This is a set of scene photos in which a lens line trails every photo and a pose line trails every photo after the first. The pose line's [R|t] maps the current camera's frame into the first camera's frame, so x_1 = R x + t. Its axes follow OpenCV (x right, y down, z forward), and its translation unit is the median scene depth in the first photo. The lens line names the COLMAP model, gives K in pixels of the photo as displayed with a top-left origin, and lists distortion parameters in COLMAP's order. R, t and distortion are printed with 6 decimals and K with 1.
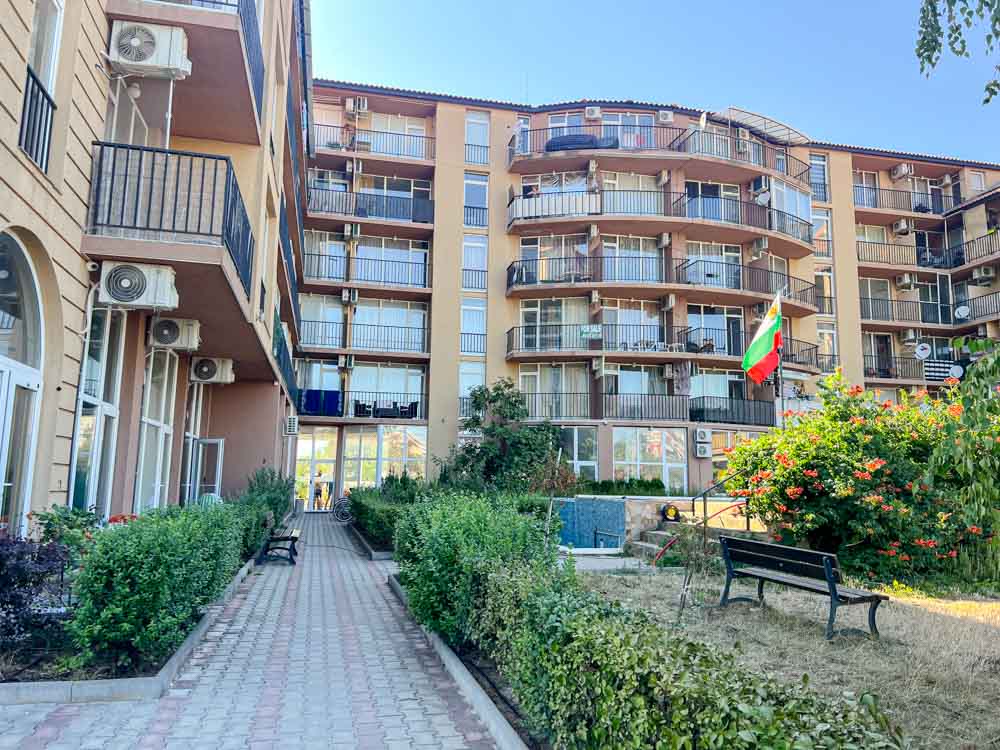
lens RADIAL K [[754.4, 0, 499.2], [0, 754.4, 373.0], [0, 0, 1]] dist [-0.001472, -0.002978]
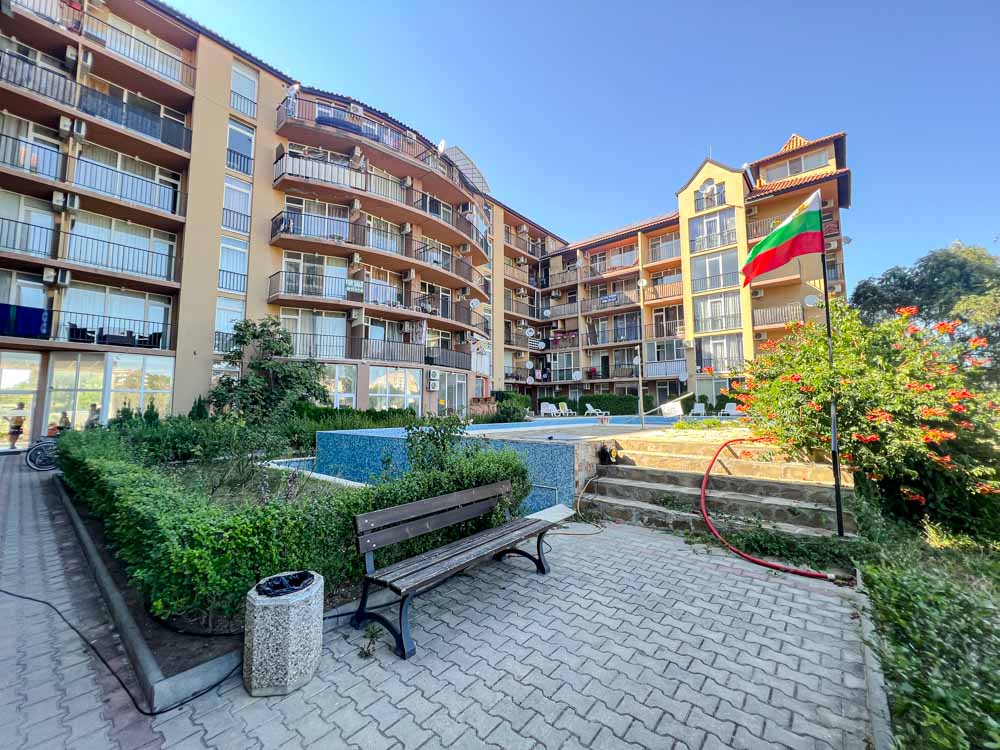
lens RADIAL K [[401.5, 0, 500.6], [0, 401.5, 370.3], [0, 0, 1]] dist [-0.009229, -0.000163]
pose [[0.799671, 0.035811, 0.599370, -0.064394], [-0.070214, 0.996949, 0.034113, 0.038428], [-0.596319, -0.069363, 0.799745, 0.324665]]
